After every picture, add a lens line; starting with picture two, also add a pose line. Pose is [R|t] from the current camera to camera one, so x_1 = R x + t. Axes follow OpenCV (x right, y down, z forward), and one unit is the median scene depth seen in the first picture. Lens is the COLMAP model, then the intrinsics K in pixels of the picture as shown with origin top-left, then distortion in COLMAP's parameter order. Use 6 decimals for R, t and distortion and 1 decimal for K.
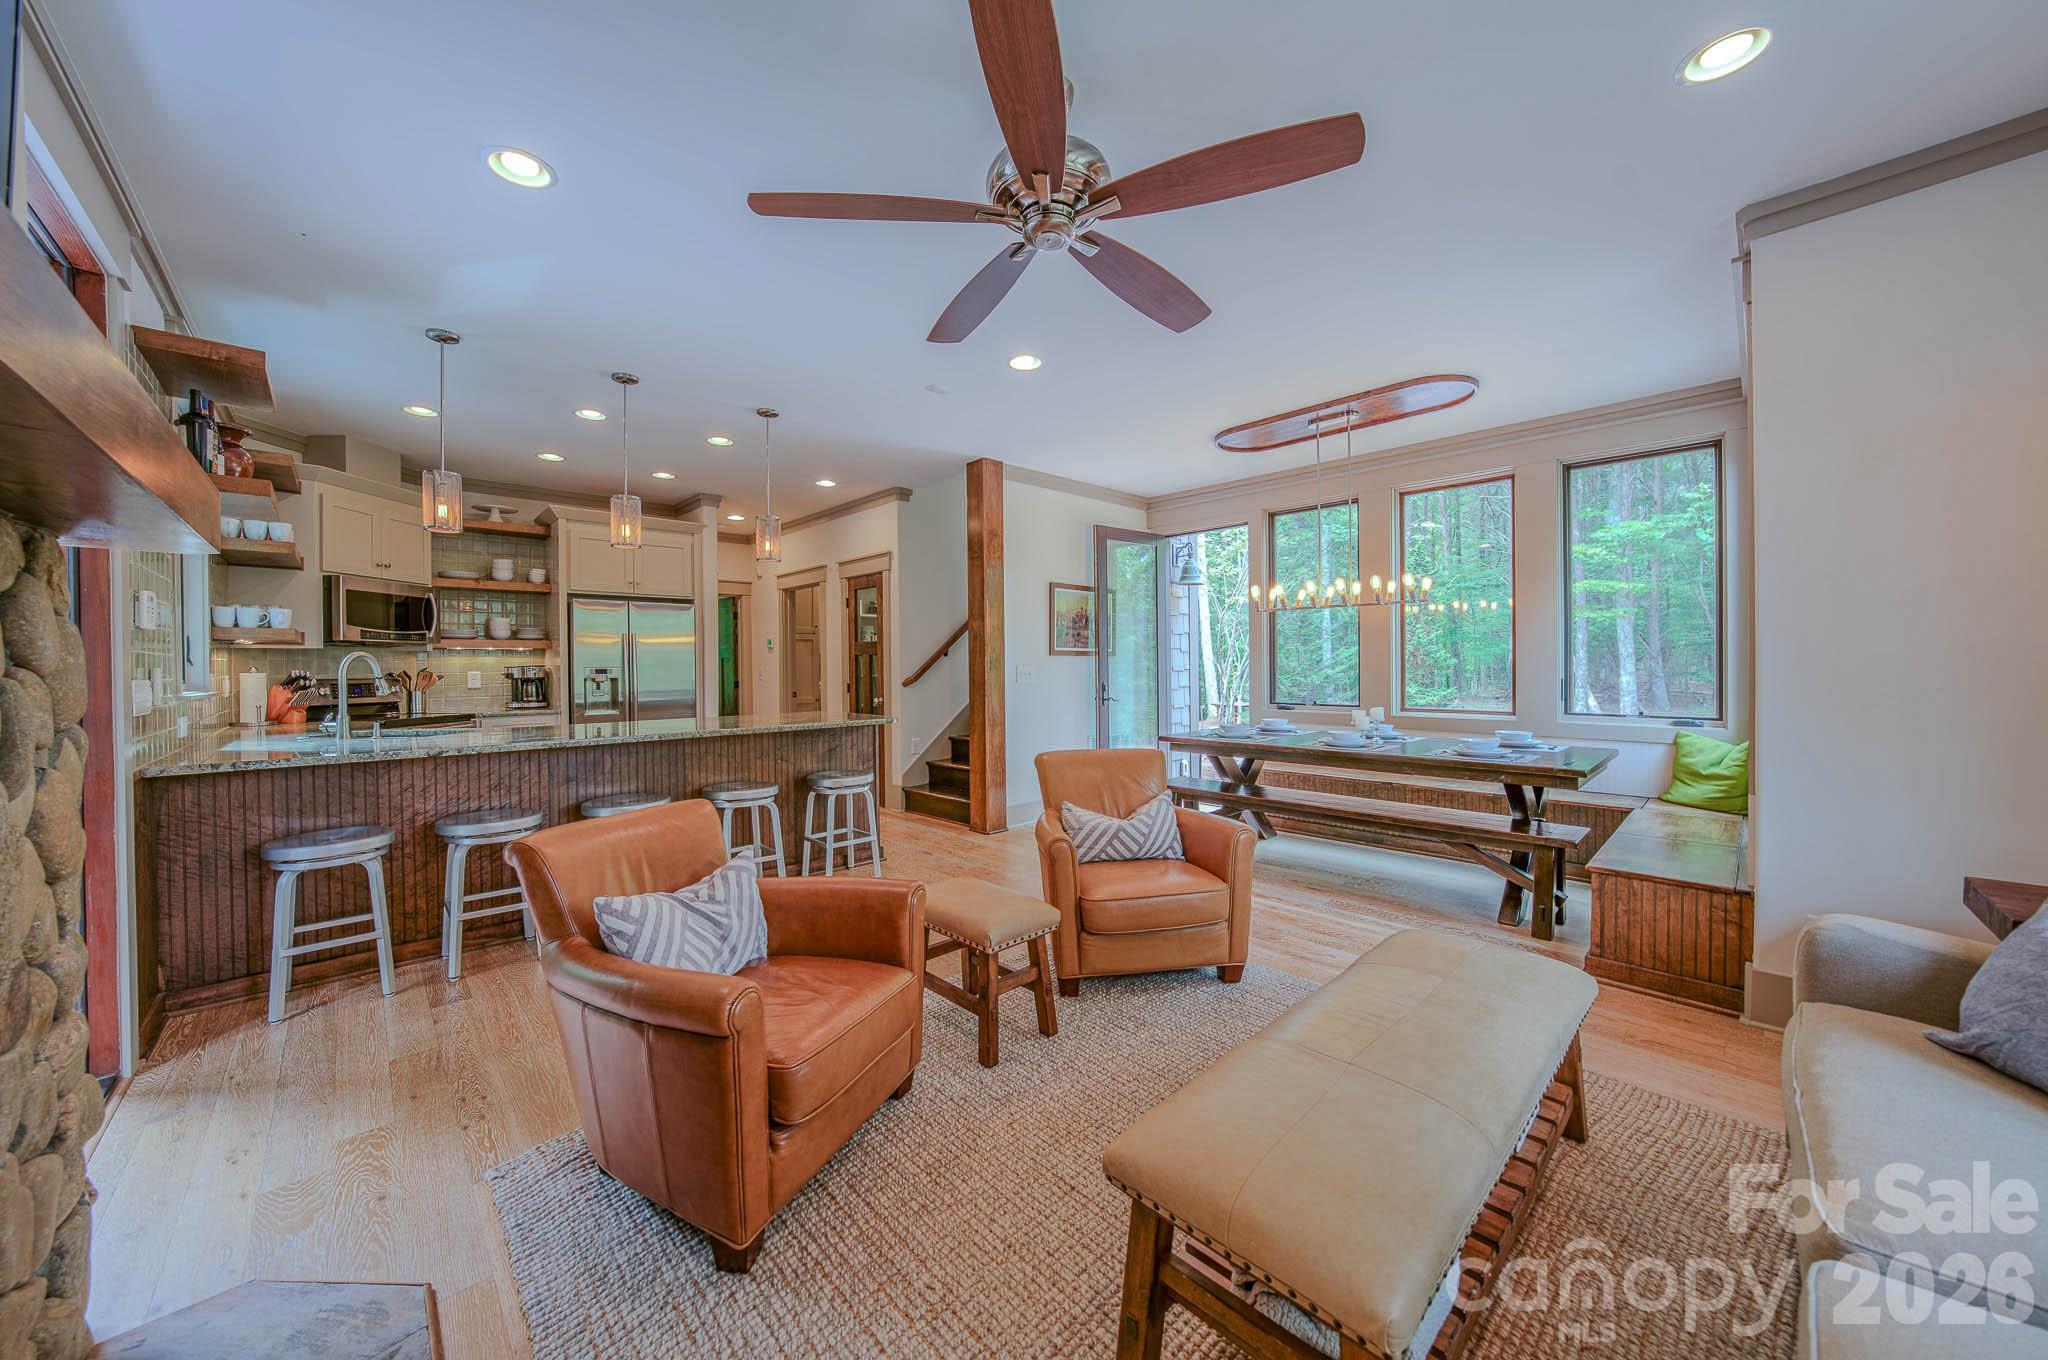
lens RADIAL K [[711.1, 0, 1010.1], [0, 711.1, 673.9], [0, 0, 1]] dist [-0.025652, 0.005205]
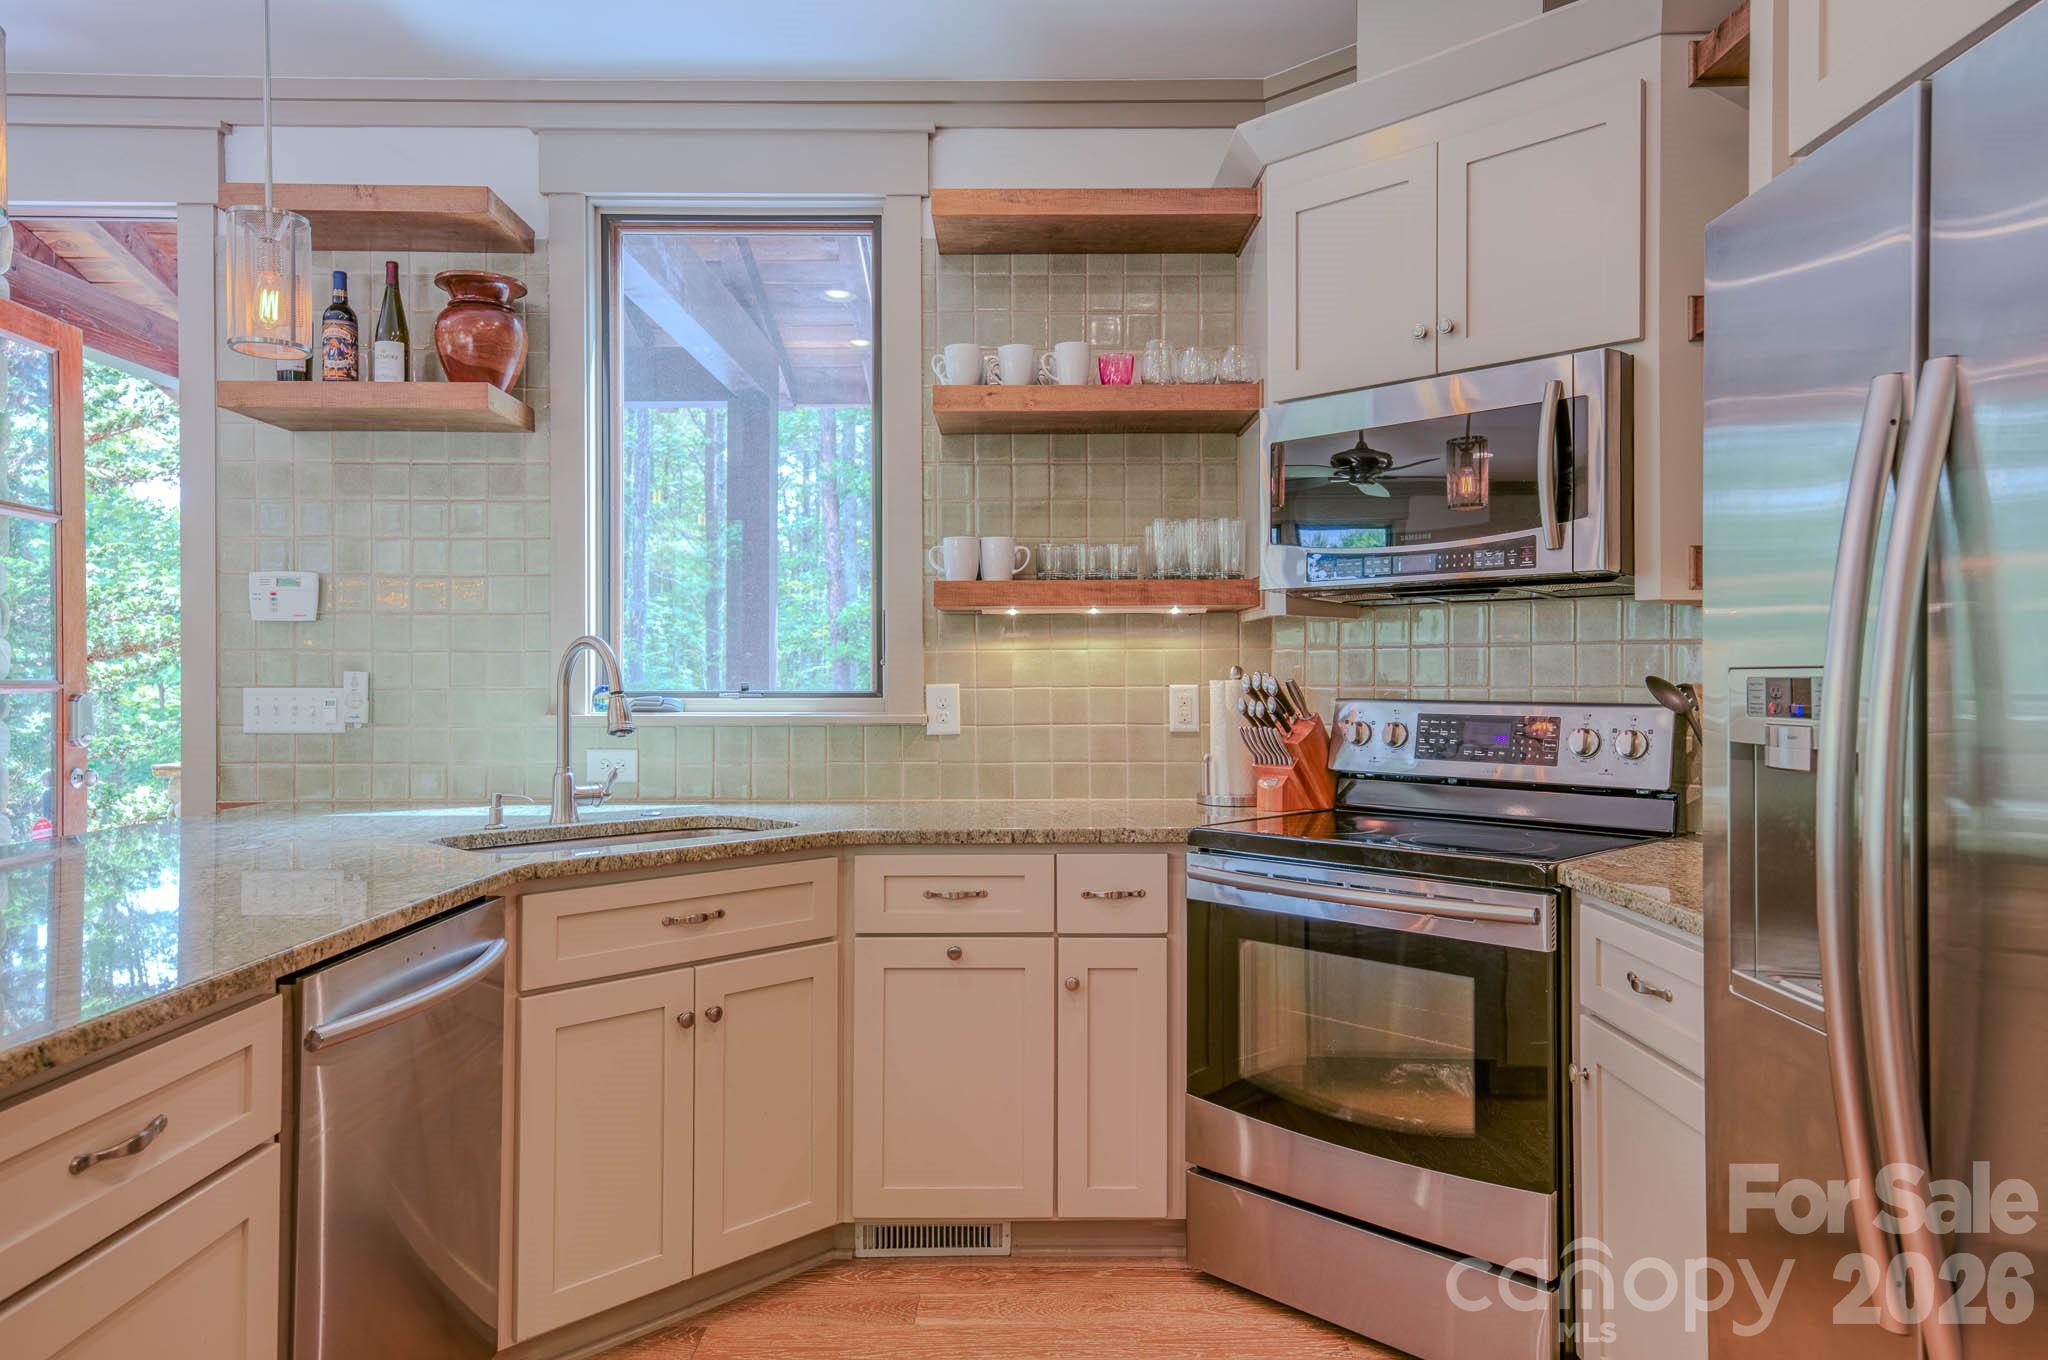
lens RADIAL K [[1332.1, 0, 1013.6], [0, 1332.1, 670.9], [0, 0, 1]] dist [0.024615, 0.000425]
pose [[-0.685634, 0.004437, -0.727933, -0.291486], [-0.003137, 0.999954, 0.009050, -0.009666], [0.727940, 0.008489, -0.685588, 1.027200]]
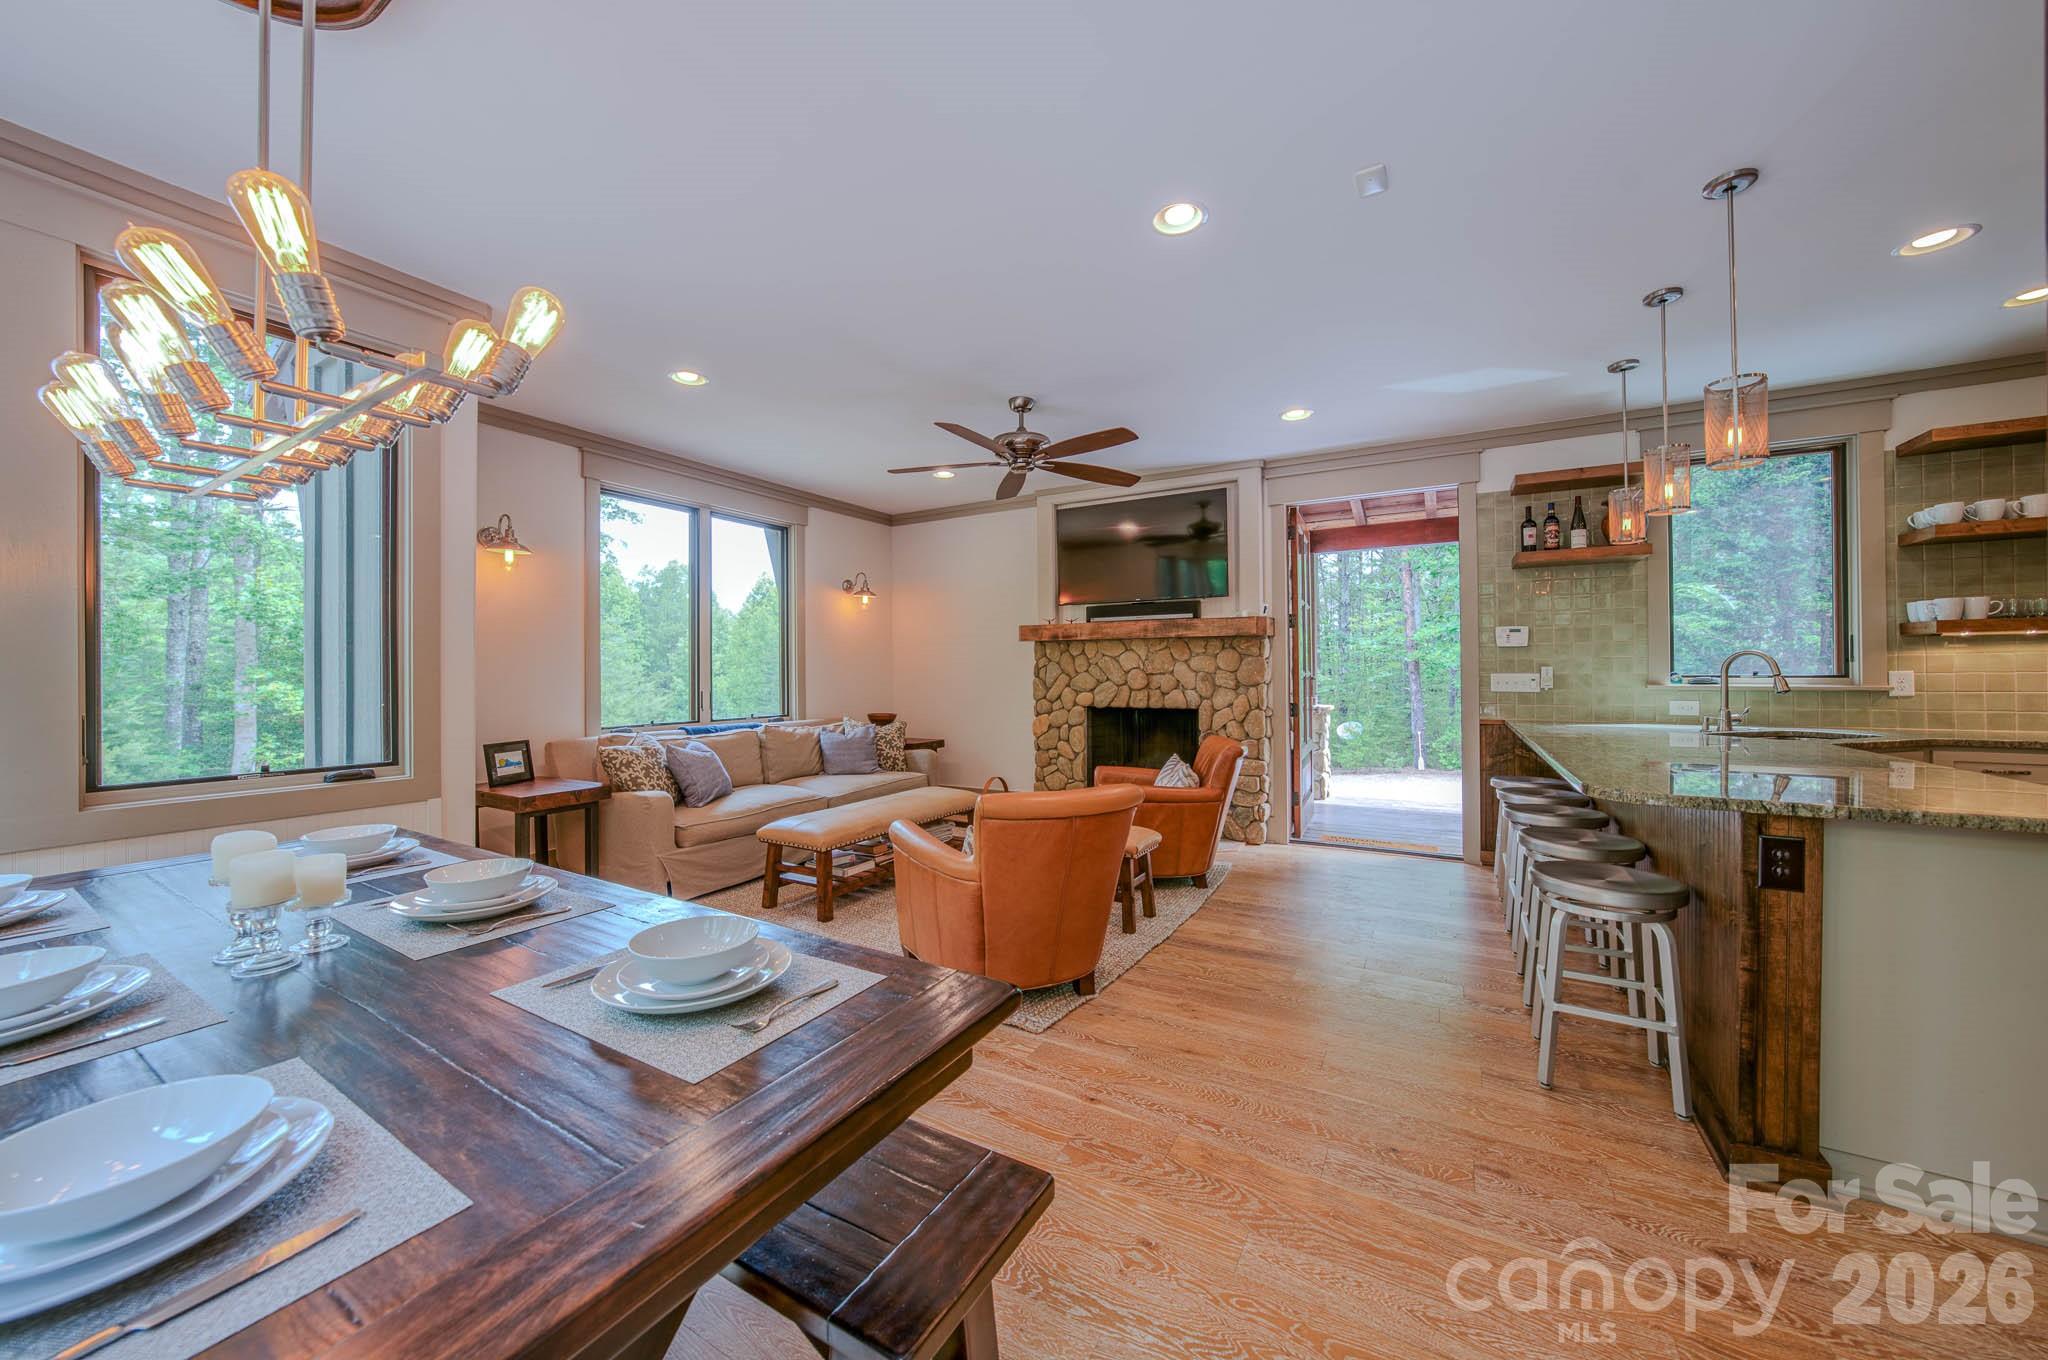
lens RADIAL K [[711.1, 0, 1010.1], [0, 711.1, 673.9], [0, 0, 1]] dist [-0.025652, 0.005205]
pose [[-0.960161, 0.013428, -0.279123, 0.227178], [0.009060, 0.999816, 0.016935, -0.013301], [0.279299, 0.013731, -0.960106, 0.968802]]
